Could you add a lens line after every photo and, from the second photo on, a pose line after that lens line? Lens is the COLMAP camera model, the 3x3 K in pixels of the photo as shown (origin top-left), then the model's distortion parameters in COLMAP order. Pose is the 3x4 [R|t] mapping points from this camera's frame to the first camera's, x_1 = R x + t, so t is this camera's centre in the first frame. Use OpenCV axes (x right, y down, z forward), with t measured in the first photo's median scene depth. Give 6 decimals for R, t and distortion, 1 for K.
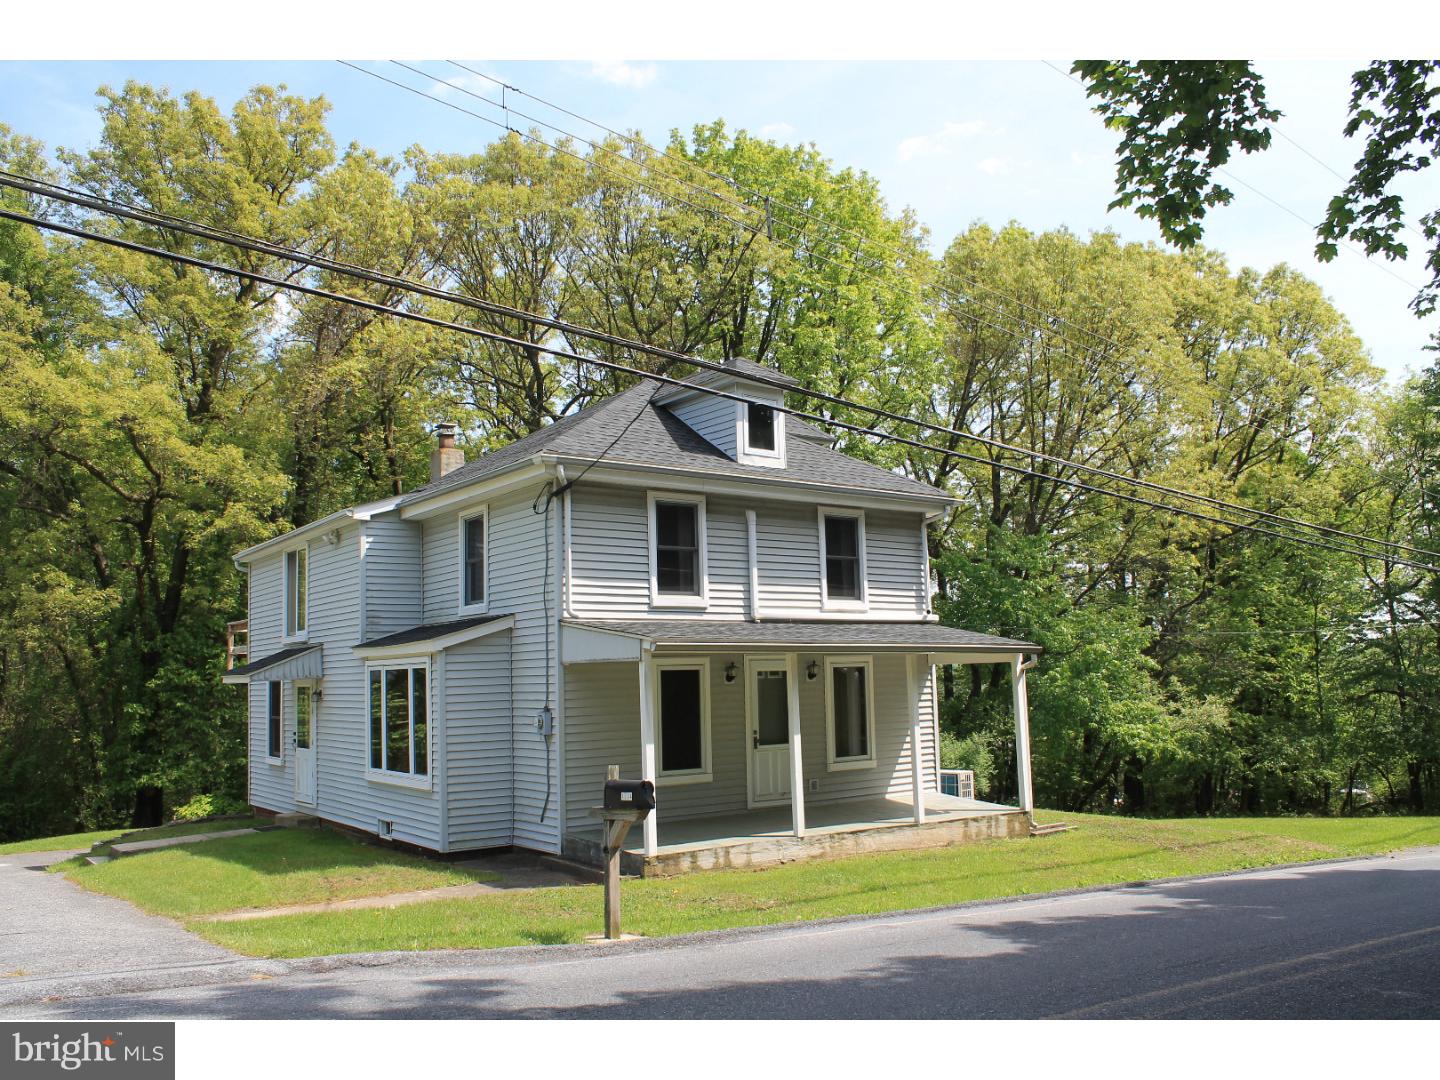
lens RADIAL K [[1213.4, 0, 730.8], [0, 1213.4, 538.3], [0, 0, 1]] dist [-0.165538, 0.138311]
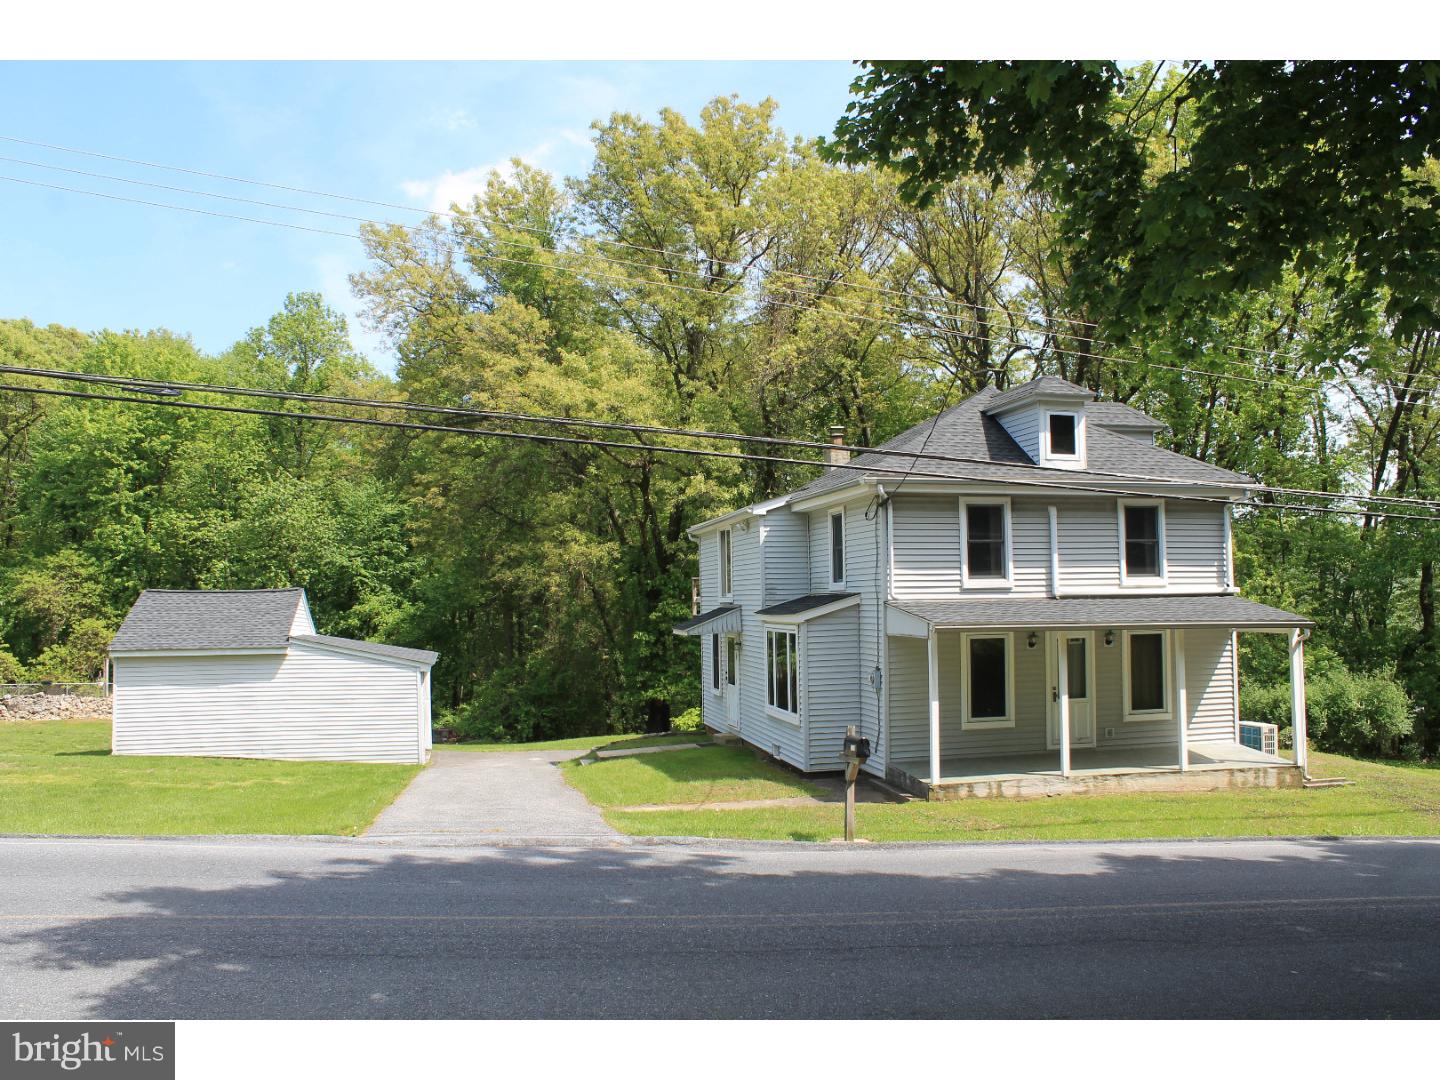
lens RADIAL K [[1213.4, 0, 720.8], [0, 1213.4, 539.7], [0, 0, 1]] dist [-0.165538, 0.138311]
pose [[0.907291, -0.006565, -0.420452, 0.216896], [0.039167, 0.996851, 0.068952, -0.084305], [0.418675, -0.079028, 0.904691, -0.223133]]
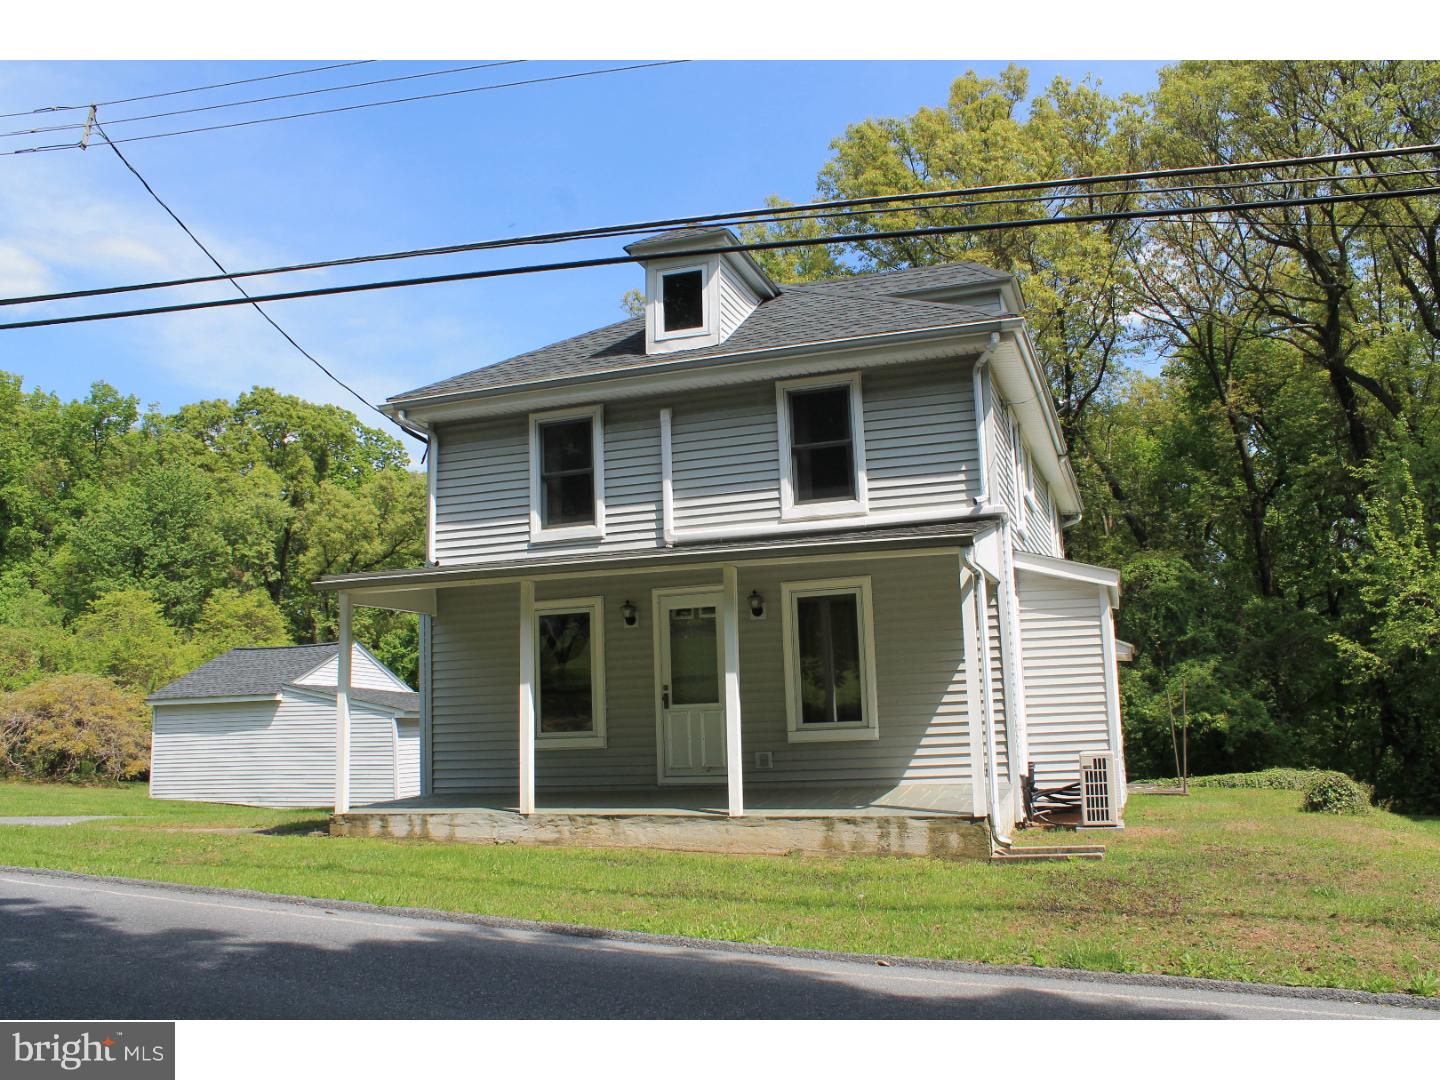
lens RADIAL K [[1213.4, 0, 717.2], [0, 1213.4, 539.4], [0, 0, 1]] dist [-0.165538, 0.138311]
pose [[0.555808, -0.120438, -0.822540, 0.671231], [0.121946, 0.990558, -0.062638, 0.114296], [0.822318, -0.065491, 0.565247, 0.568103]]
